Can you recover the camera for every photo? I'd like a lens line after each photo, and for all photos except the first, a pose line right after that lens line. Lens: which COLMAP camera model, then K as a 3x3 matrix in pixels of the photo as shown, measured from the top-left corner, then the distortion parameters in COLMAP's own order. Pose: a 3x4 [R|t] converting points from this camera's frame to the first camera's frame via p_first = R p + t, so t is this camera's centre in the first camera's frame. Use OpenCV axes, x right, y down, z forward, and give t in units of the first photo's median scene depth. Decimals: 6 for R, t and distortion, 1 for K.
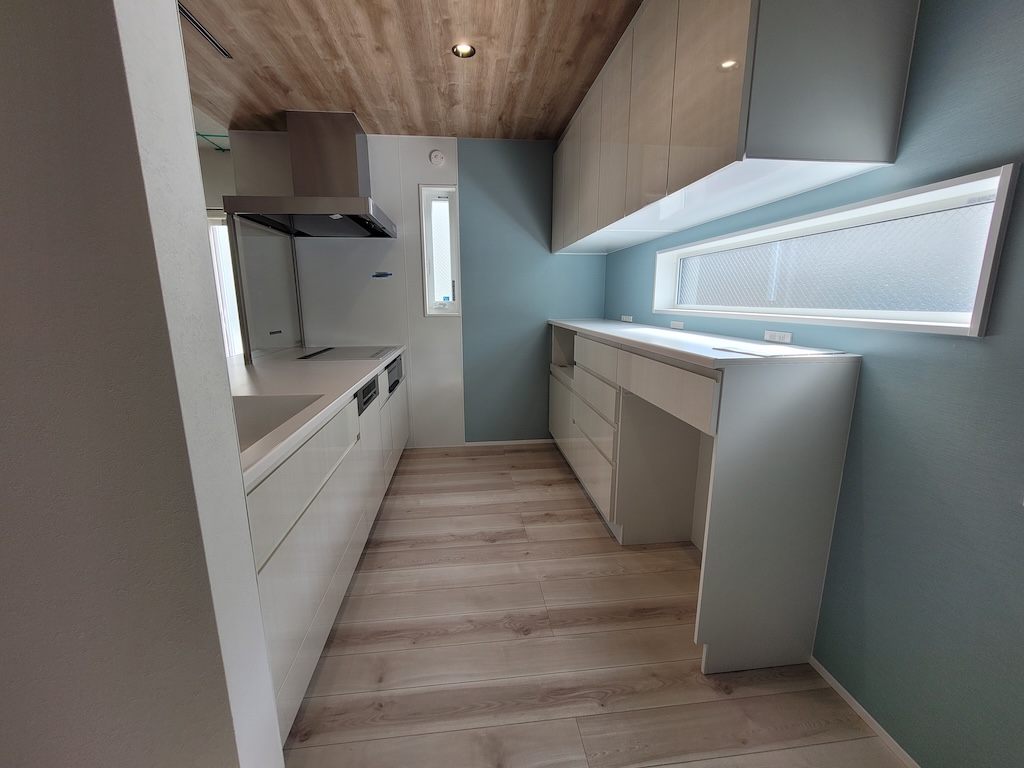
lens RADIAL K [[417.9, 0, 512.9], [0, 417.9, 386.4], [0, 0, 1]] dist [-0.003575, 0.000204]
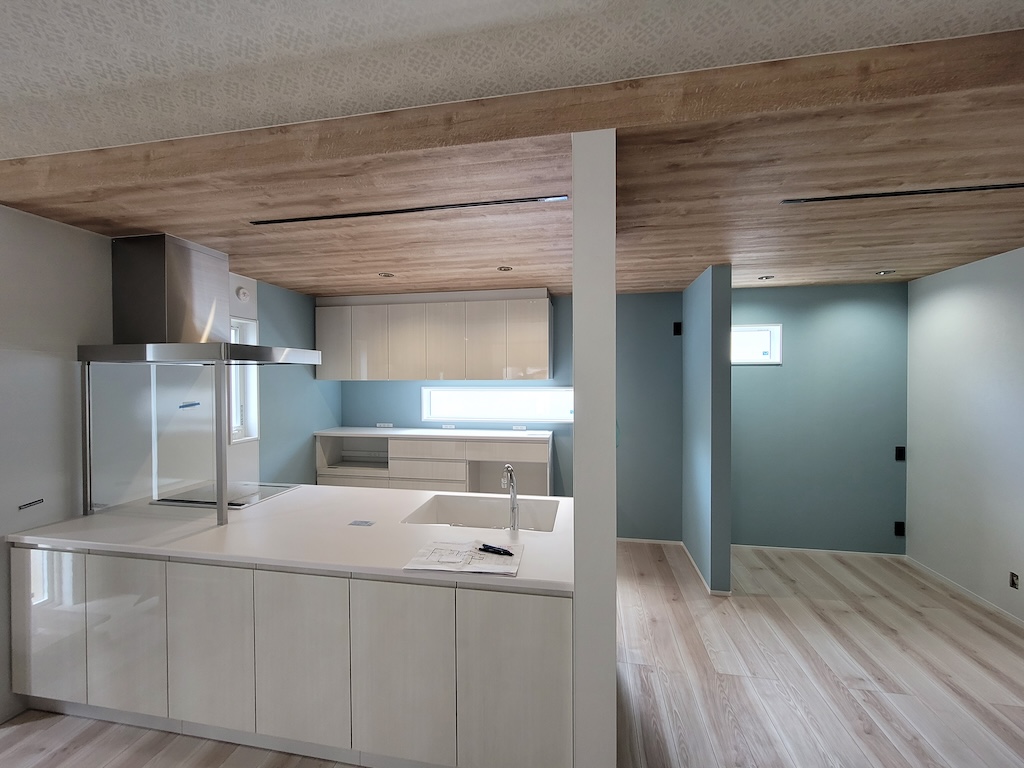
lens RADIAL K [[417.9, 0, 510.5], [0, 417.9, 383.0], [0, 0, 1]] dist [-0.003575, 0.000204]
pose [[0.297875, -0.008634, 0.954566, -1.143985], [0.201503, 0.977996, -0.054033, -0.154456], [-0.933096, 0.208443, 0.293060, 0.121042]]
